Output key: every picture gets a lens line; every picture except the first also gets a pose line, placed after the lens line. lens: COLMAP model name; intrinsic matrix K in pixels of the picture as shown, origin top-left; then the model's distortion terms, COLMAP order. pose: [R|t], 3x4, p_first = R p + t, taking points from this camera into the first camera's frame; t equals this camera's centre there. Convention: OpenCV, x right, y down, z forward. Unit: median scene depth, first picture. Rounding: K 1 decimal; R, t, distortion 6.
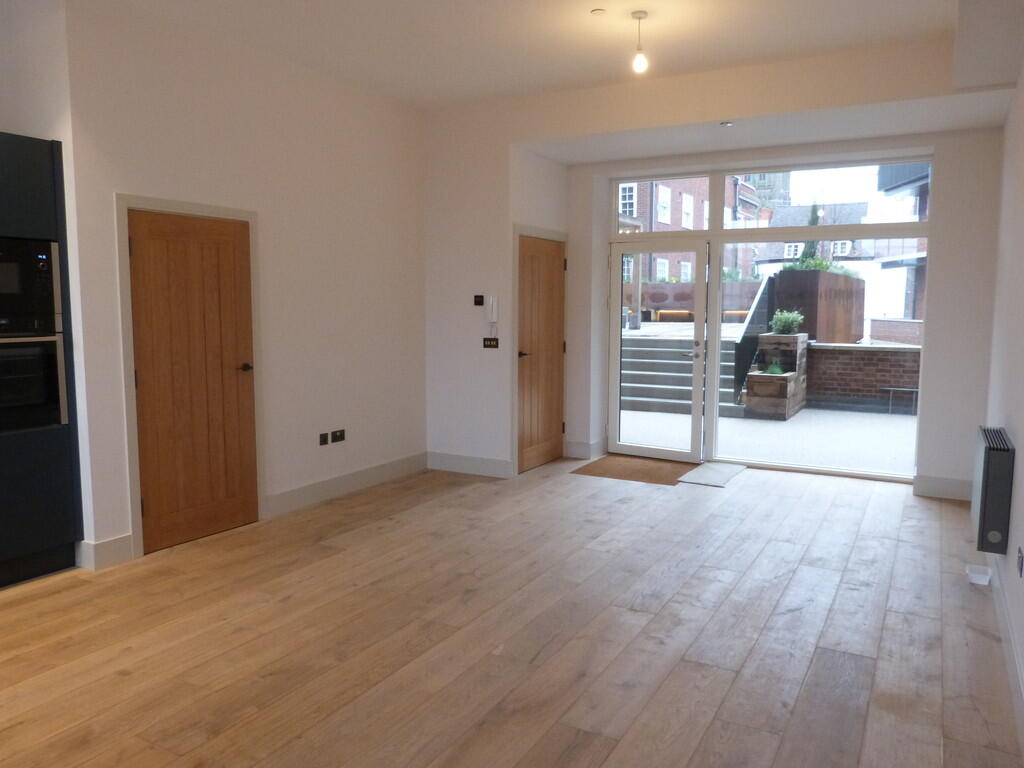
lens RADIAL K [[770.7, 0, 512.0], [0, 770.7, 384.0], [0, 0, 1]] dist [-0.019756, -0.000399]
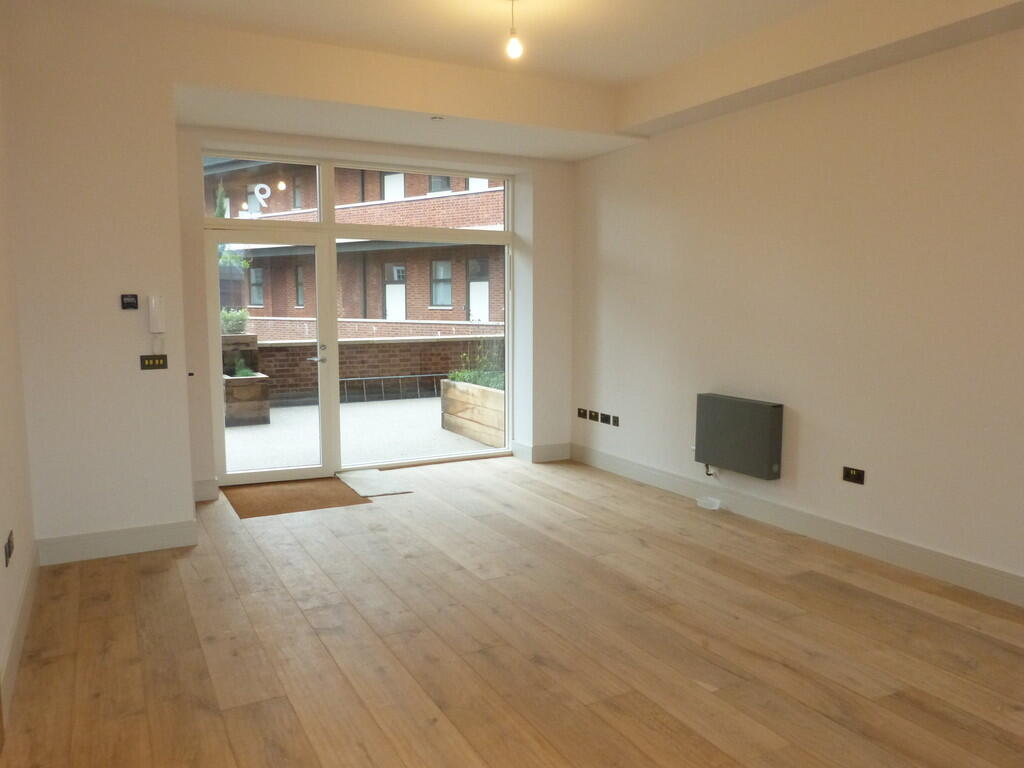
lens RADIAL K [[770.7, 0, 512.0], [0, 770.7, 384.0], [0, 0, 1]] dist [-0.019756, -0.000399]
pose [[0.539046, -0.096890, 0.836685, -0.443306], [0.091565, 0.994215, 0.056141, -0.043004], [-0.837284, 0.046348, 0.544800, 0.345749]]
